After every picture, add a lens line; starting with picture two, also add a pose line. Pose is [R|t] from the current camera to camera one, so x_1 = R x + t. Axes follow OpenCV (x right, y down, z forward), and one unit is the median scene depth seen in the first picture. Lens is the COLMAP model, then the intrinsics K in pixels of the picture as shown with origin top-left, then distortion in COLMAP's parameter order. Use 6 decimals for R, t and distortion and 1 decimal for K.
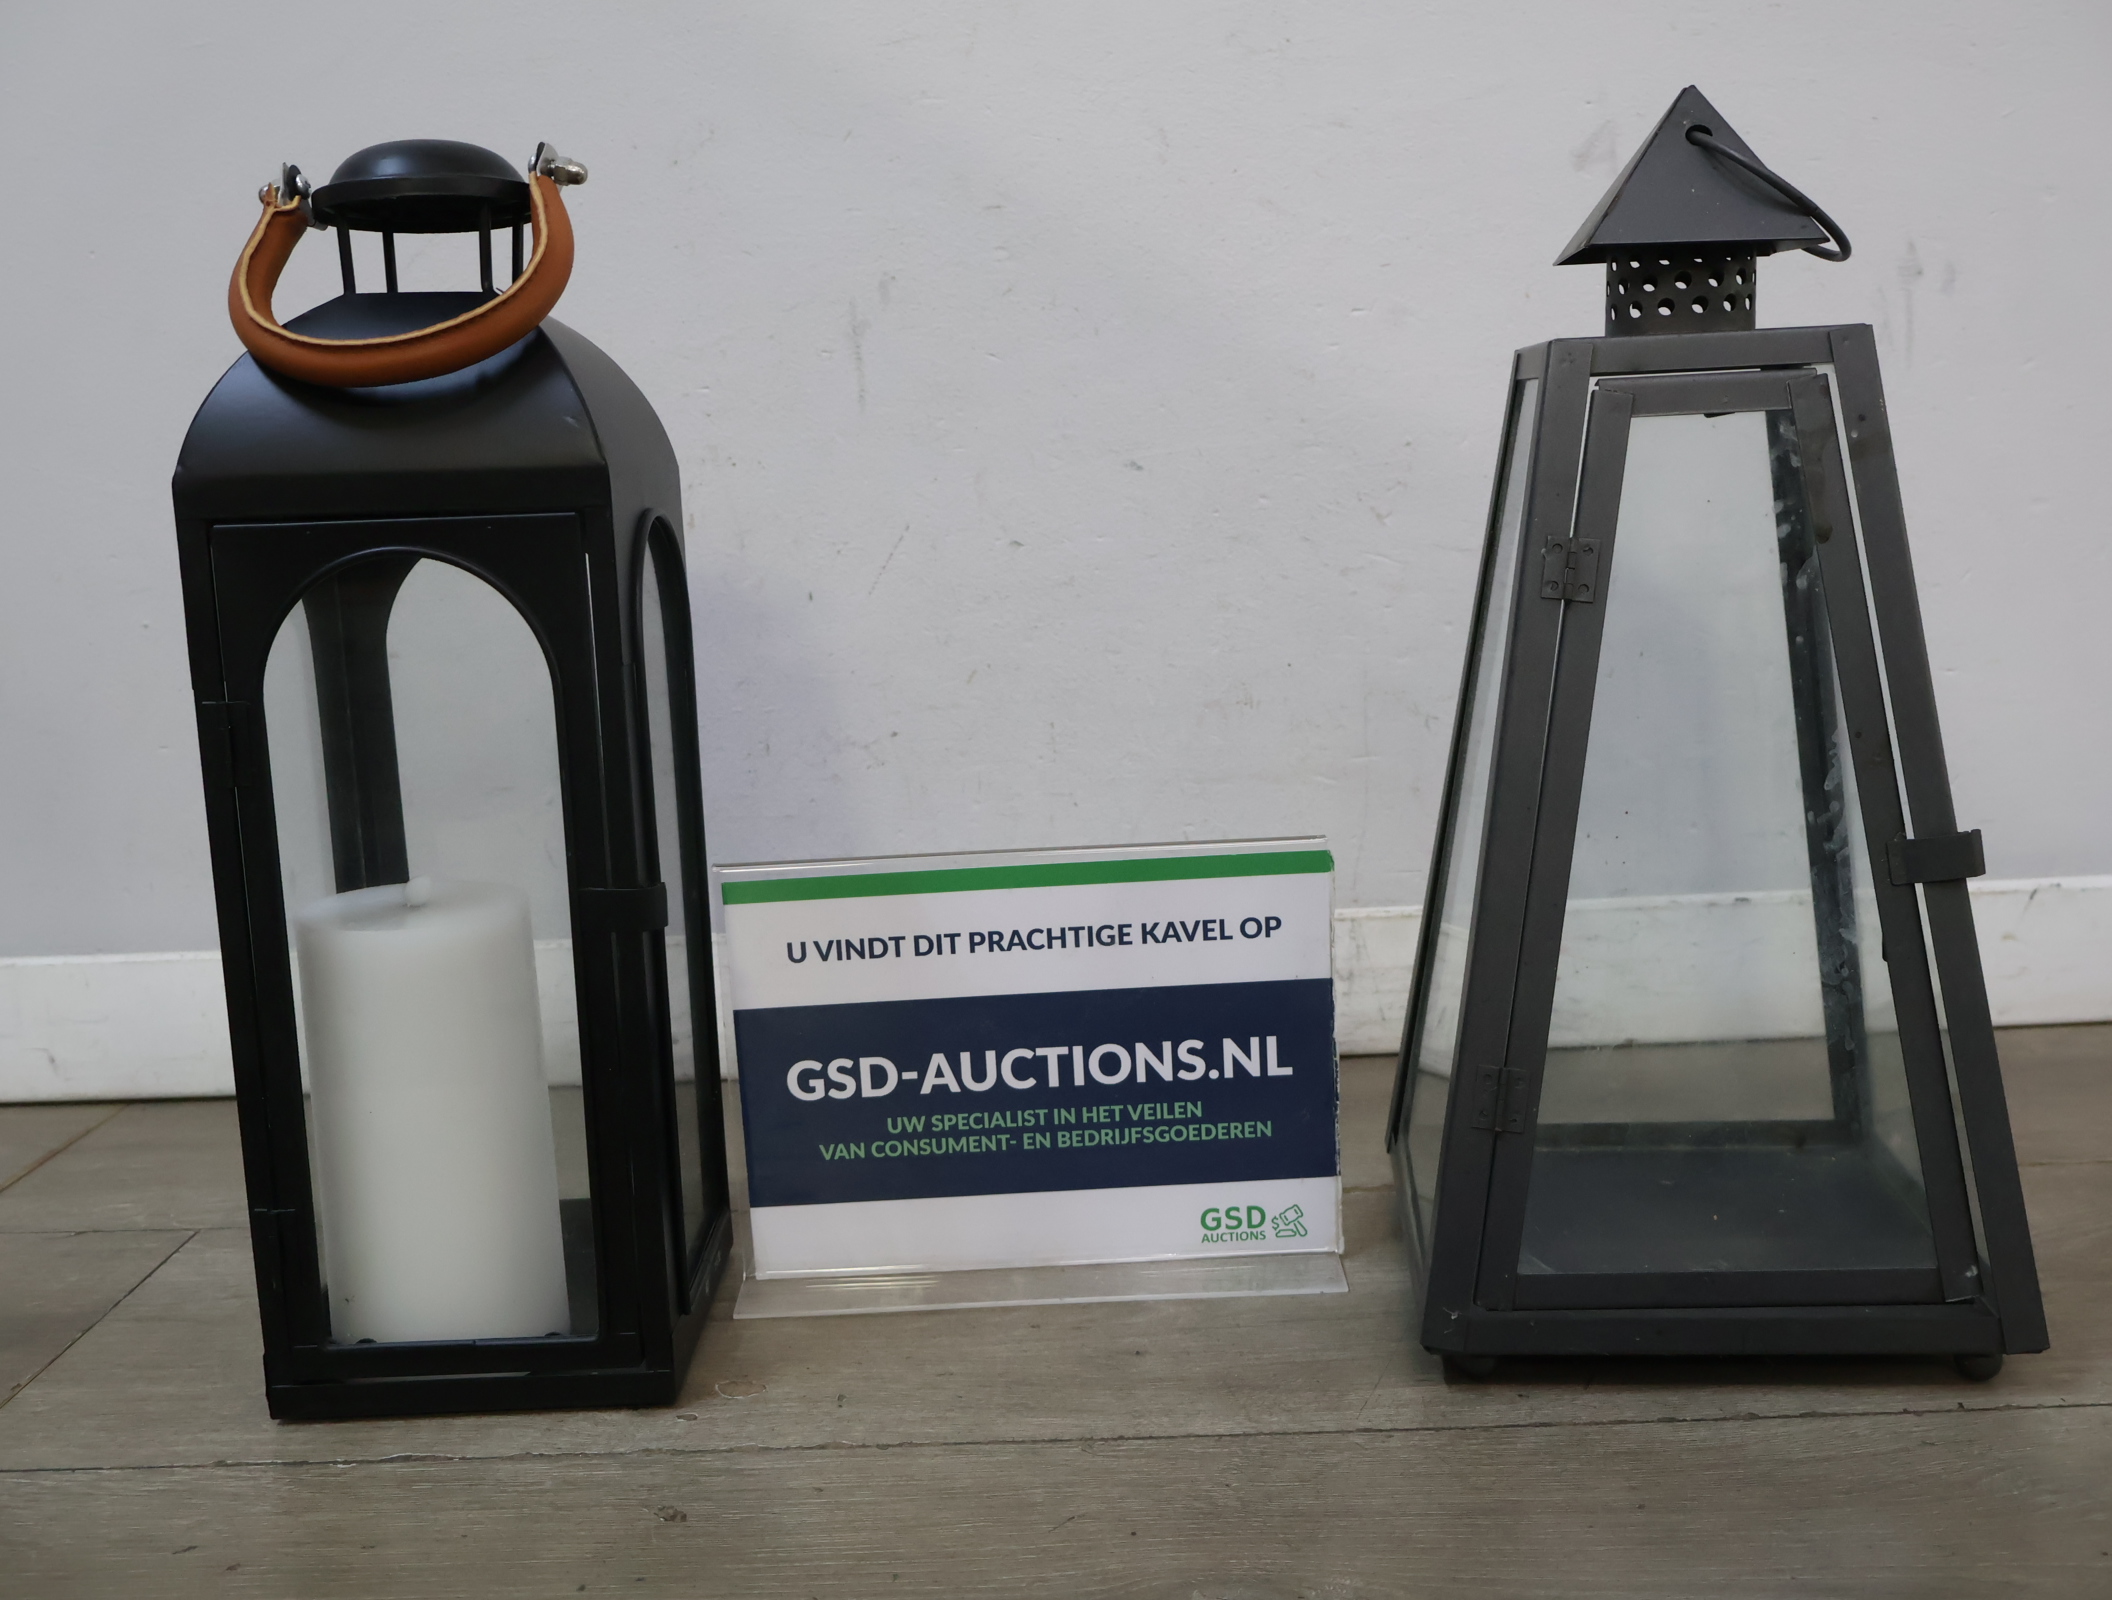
lens RADIAL K [[2048.2, 0, 1046.8], [0, 2048.2, 817.1], [0, 0, 1]] dist [0.007905, 0.000000]
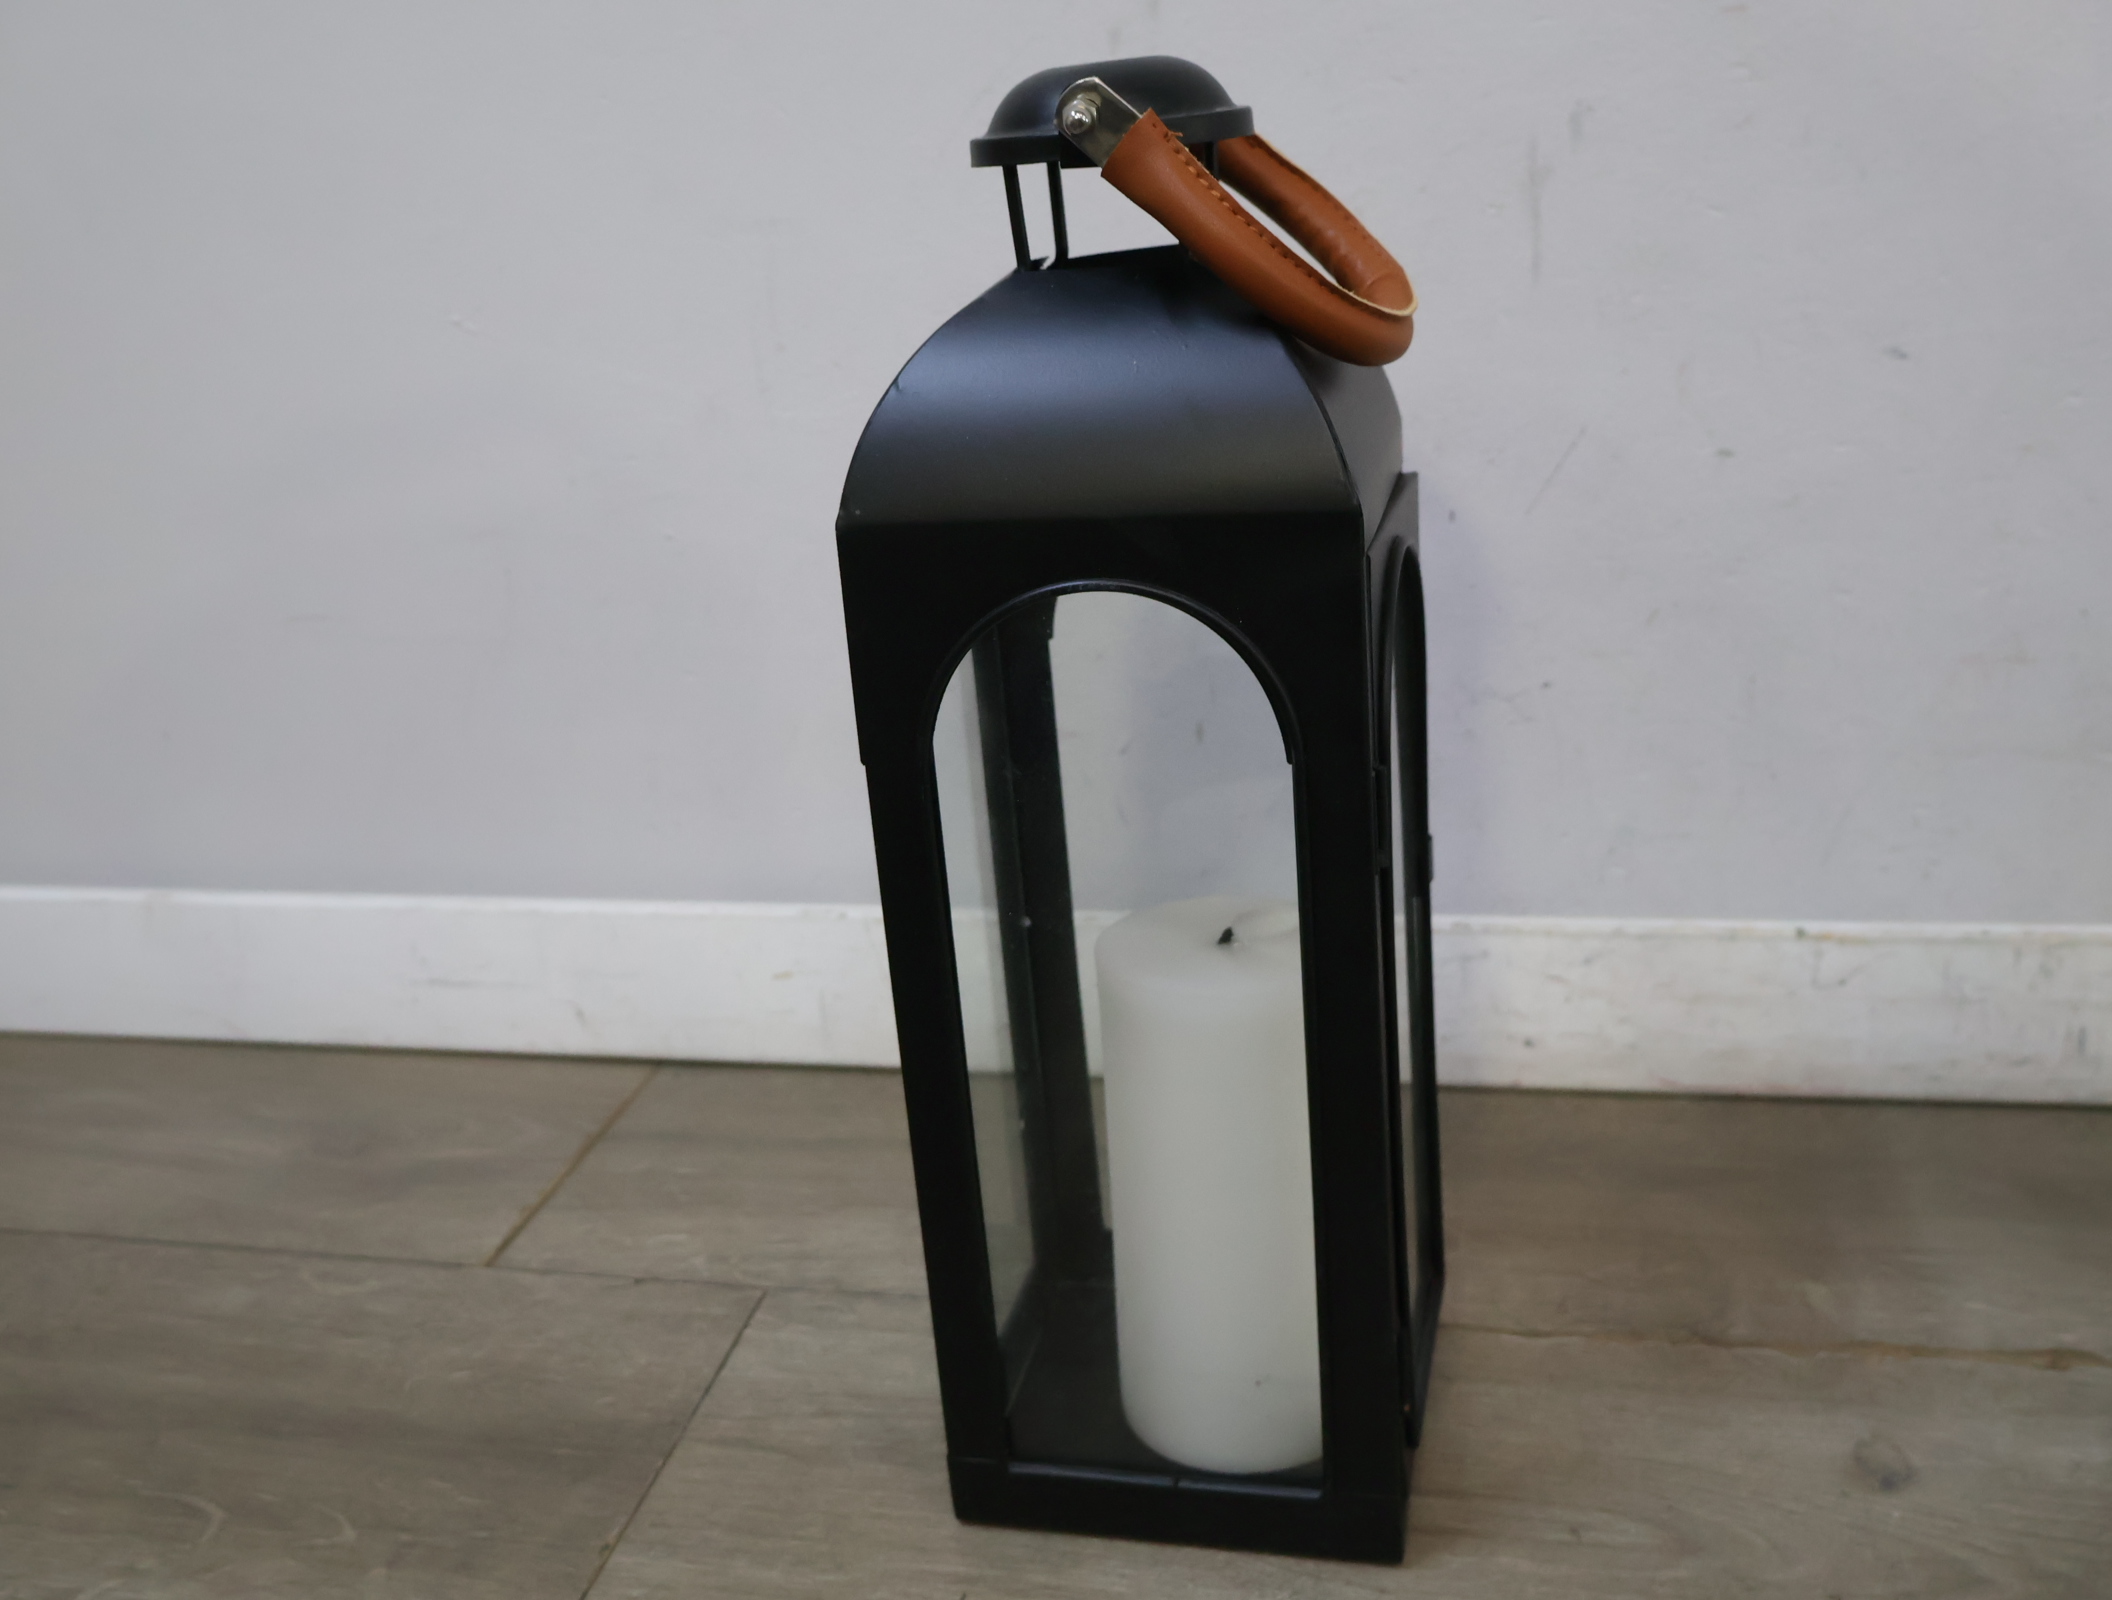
lens RADIAL K [[2048.2, 0, 1052.4], [0, 2048.2, 812.1], [0, 0, 1]] dist [0.007905, 0.000000]
pose [[0.983800, 0.037592, -0.175285, -0.180596], [-0.008721, 0.986644, 0.162655, -0.177572], [0.179059, -0.158491, 0.970988, 0.248586]]
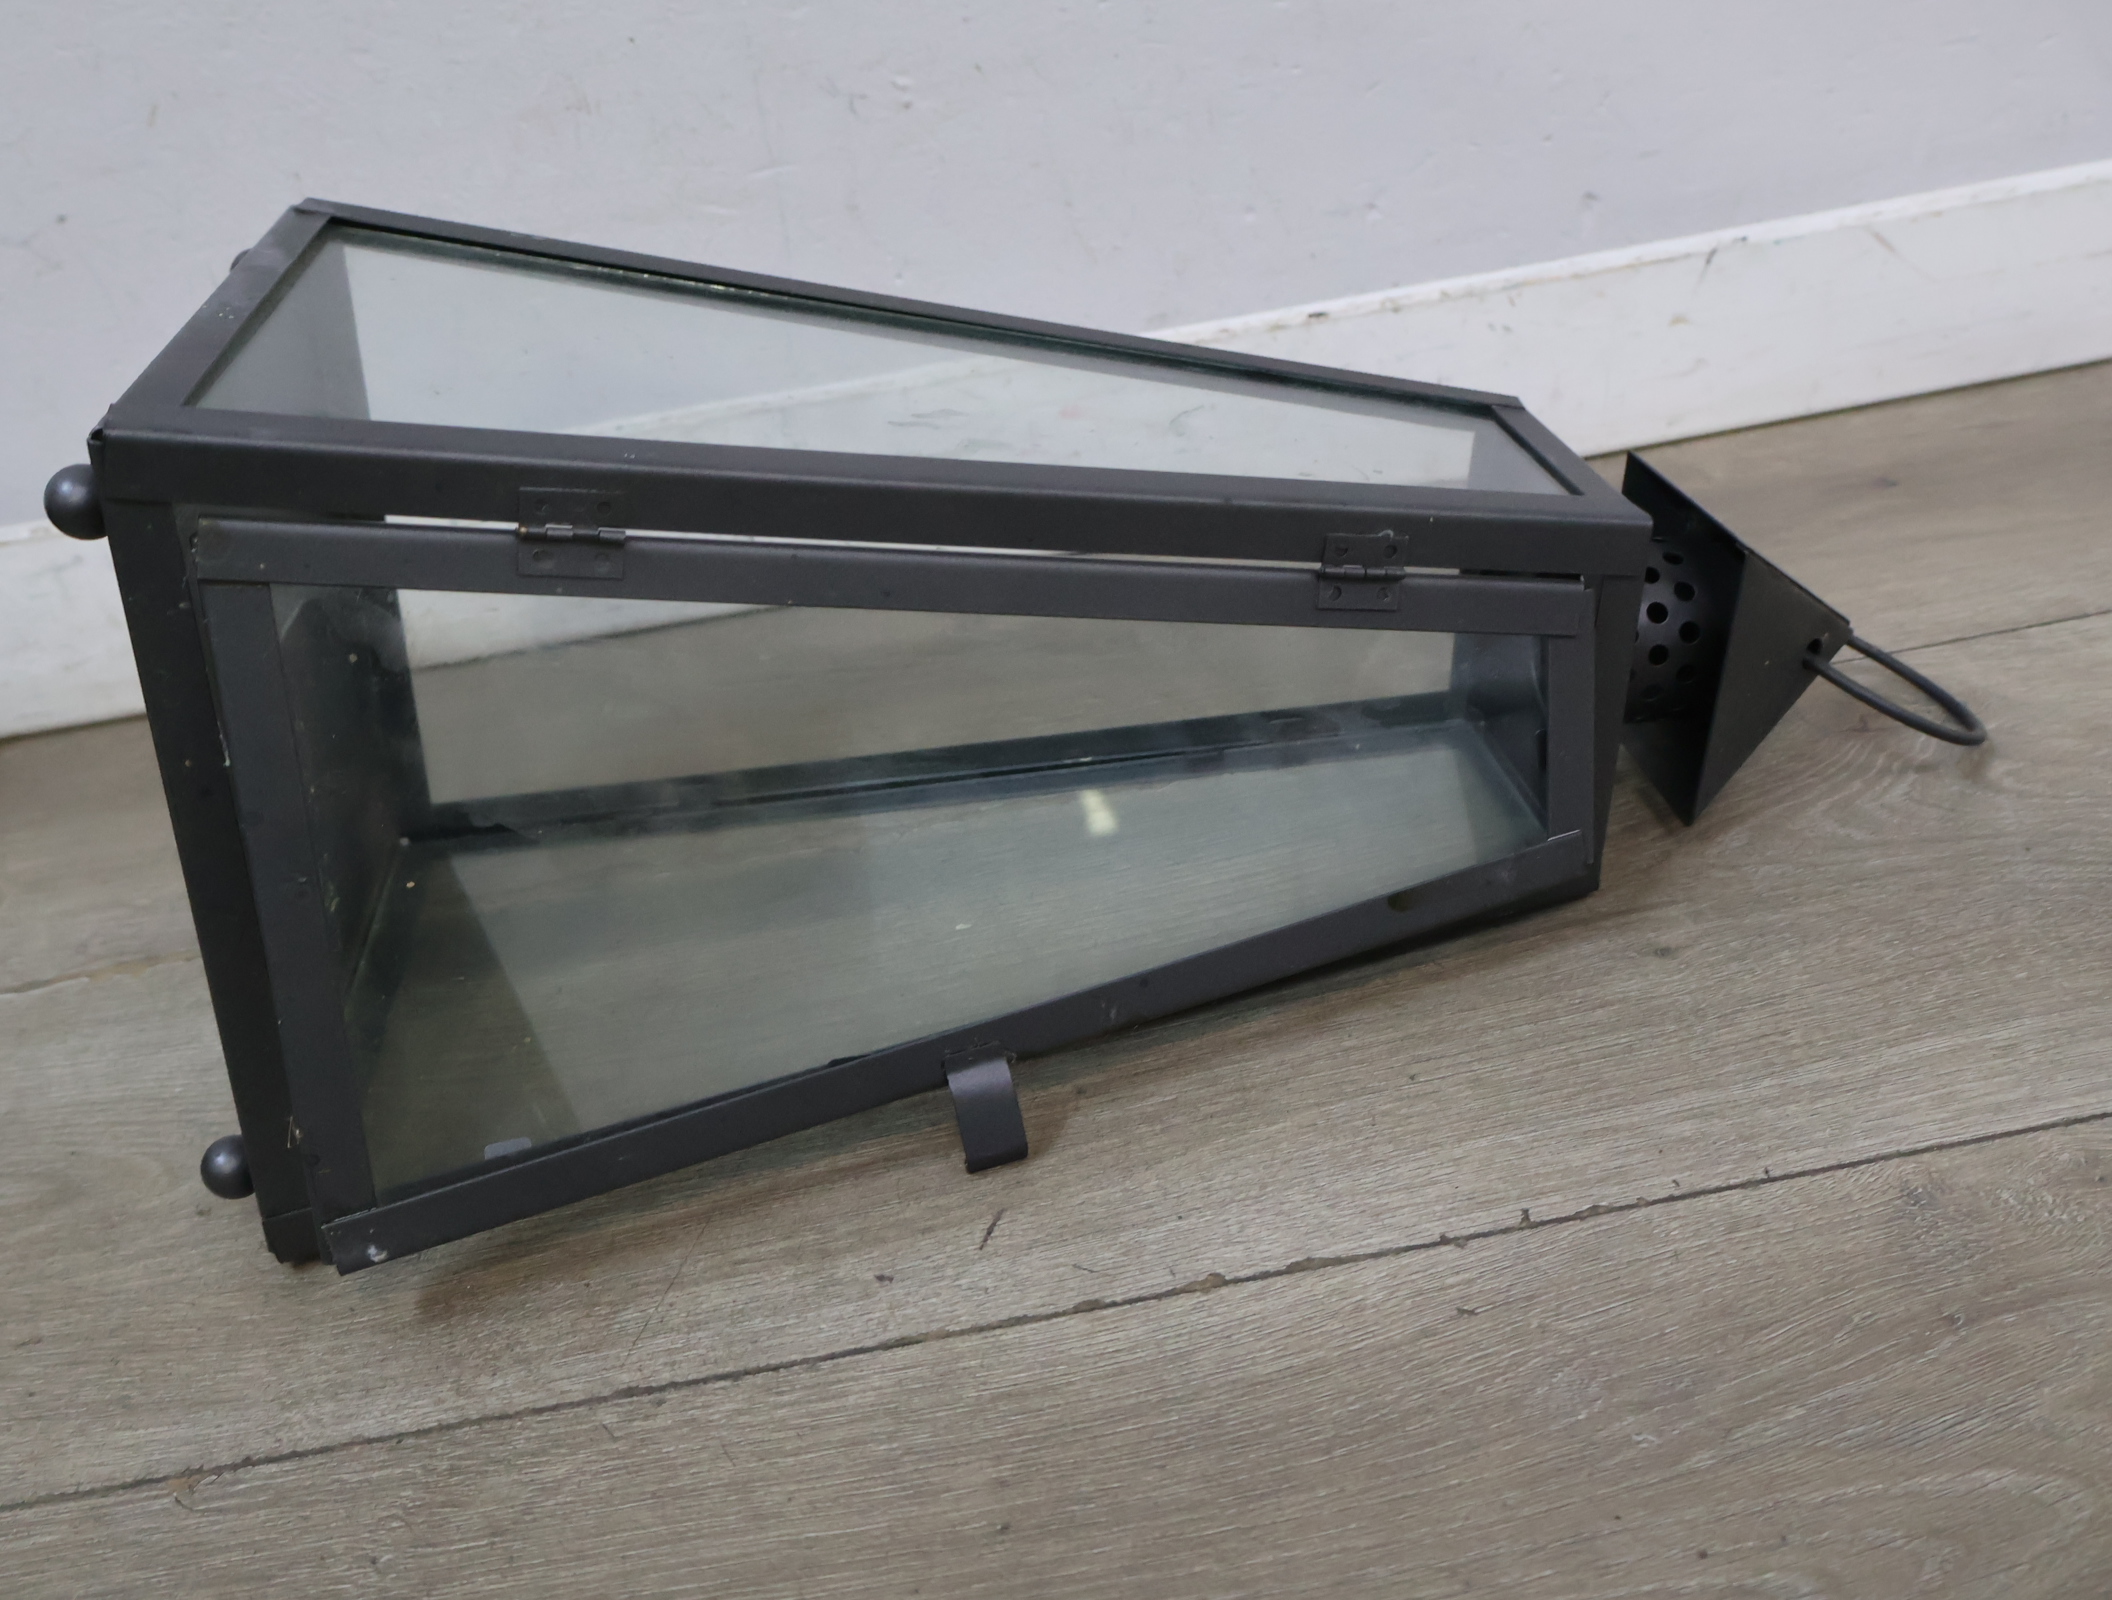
lens RADIAL K [[2048.2, 0, 1040.3], [0, 2048.2, 806.5], [0, 0, 1]] dist [0.007905, 0.000000]
pose [[0.987414, -0.143515, 0.066460, 0.246201], [0.114519, 0.938612, 0.325413, -0.061192], [-0.109082, -0.313706, 0.943234, 0.405657]]
